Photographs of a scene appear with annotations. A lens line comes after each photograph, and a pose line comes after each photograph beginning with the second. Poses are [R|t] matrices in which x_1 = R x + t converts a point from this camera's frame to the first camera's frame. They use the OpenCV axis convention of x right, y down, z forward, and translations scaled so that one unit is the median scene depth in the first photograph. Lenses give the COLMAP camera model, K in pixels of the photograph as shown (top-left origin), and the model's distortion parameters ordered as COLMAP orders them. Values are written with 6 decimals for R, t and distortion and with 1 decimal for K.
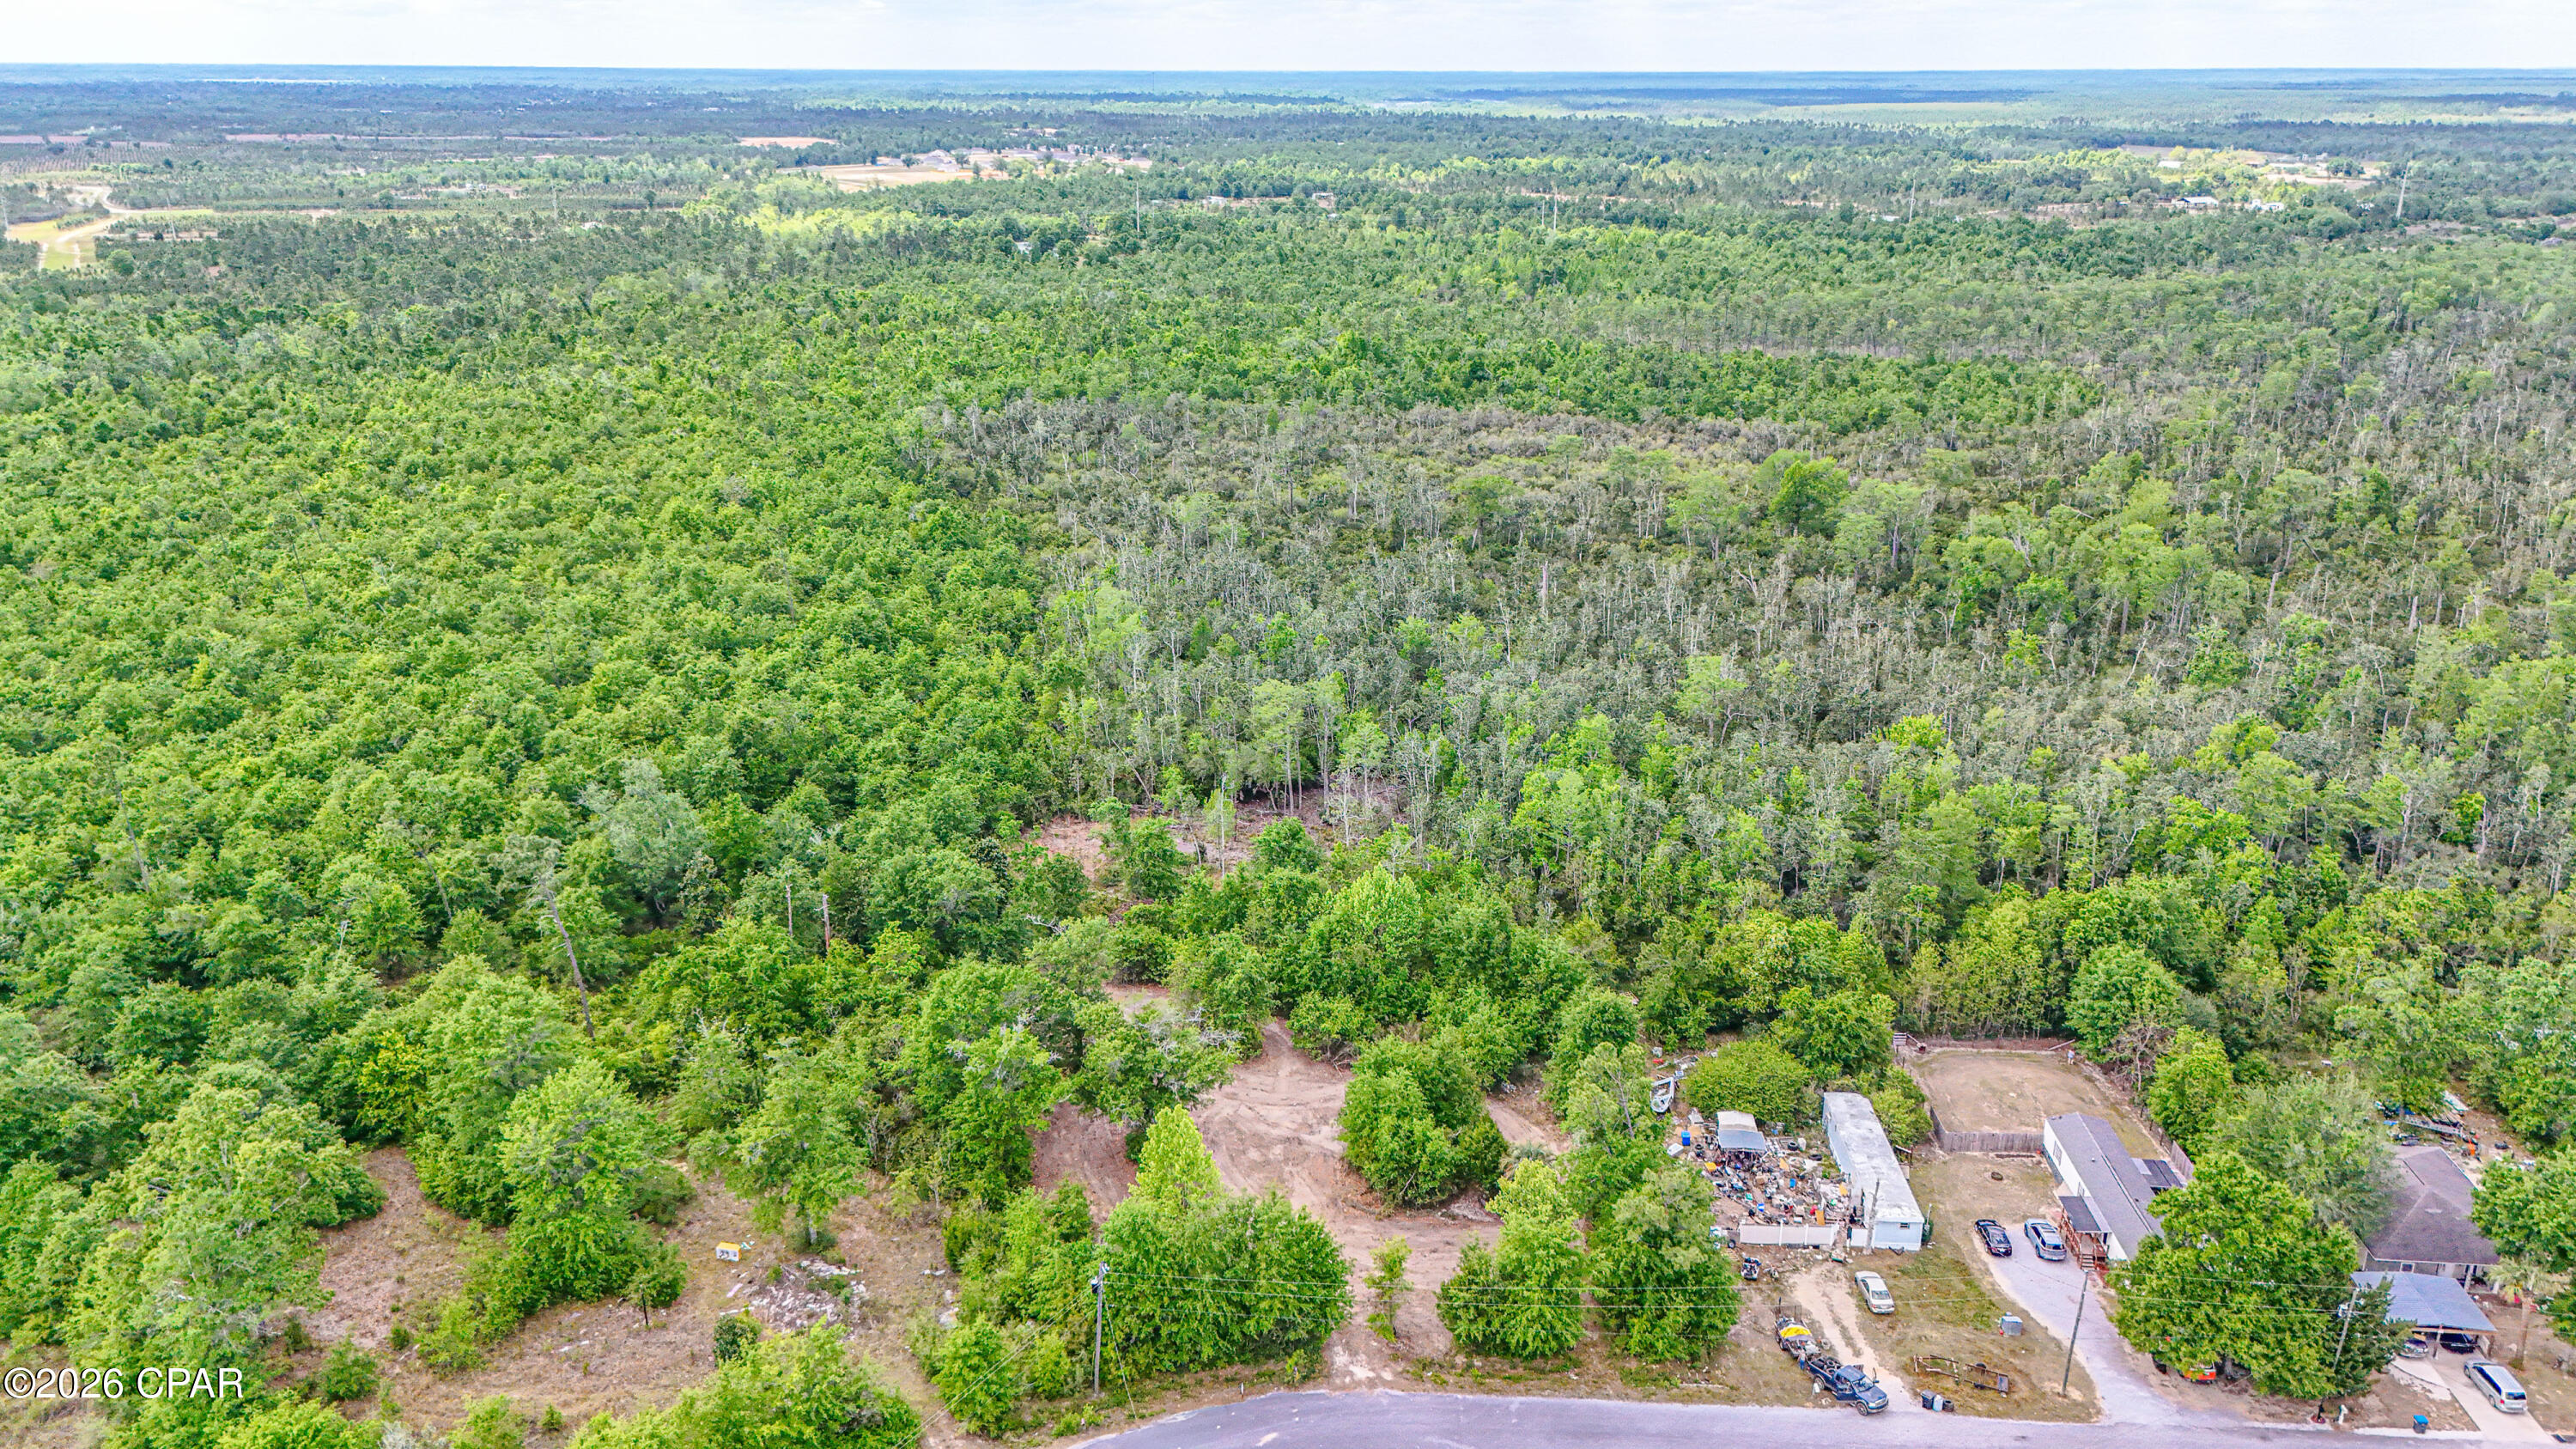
lens RADIAL K [[1904.1, 0, 1285.0], [0, 1904.1, 705.9], [0, 0, 1]] dist [0.069589, -0.064251]
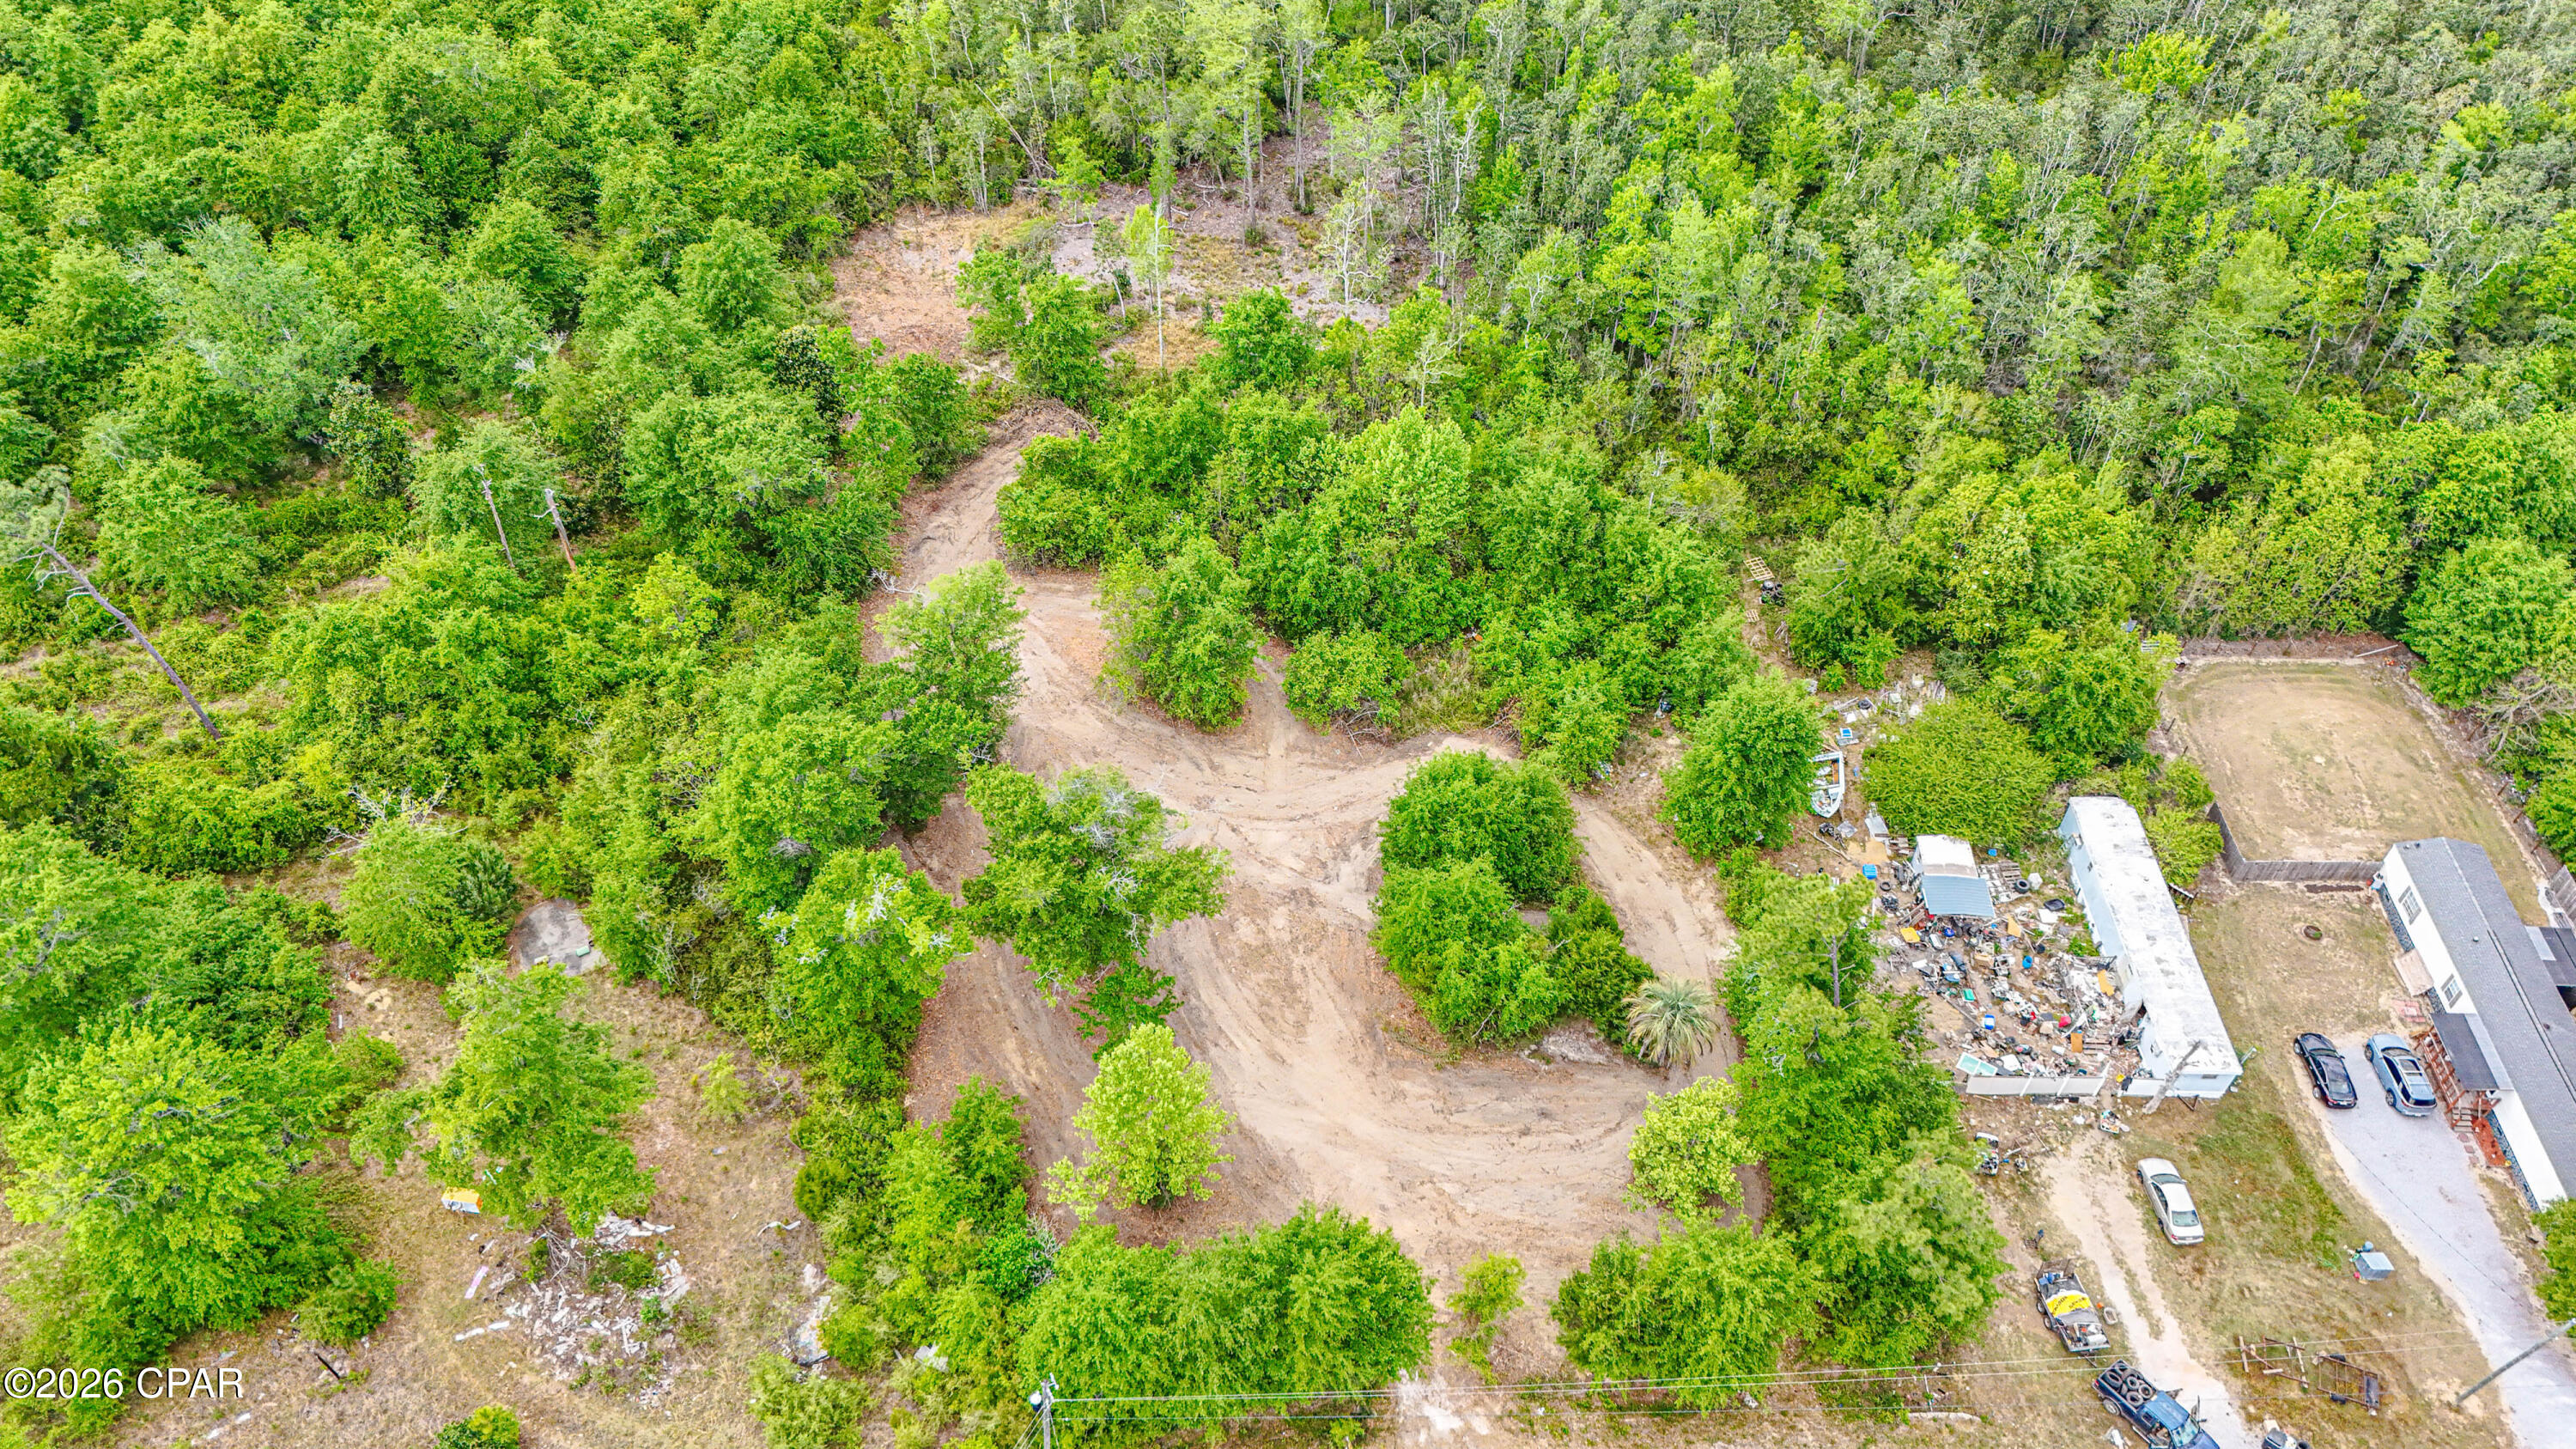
lens RADIAL K [[1904.1, 0, 1280.8], [0, 1904.1, 716.6], [0, 0, 1]] dist [0.069589, -0.064251]
pose [[0.998377, -0.028274, 0.049429, -0.030726], [0.001345, 0.879489, 0.475917, -0.135593], [-0.056929, -0.475078, 0.878100, 0.381045]]
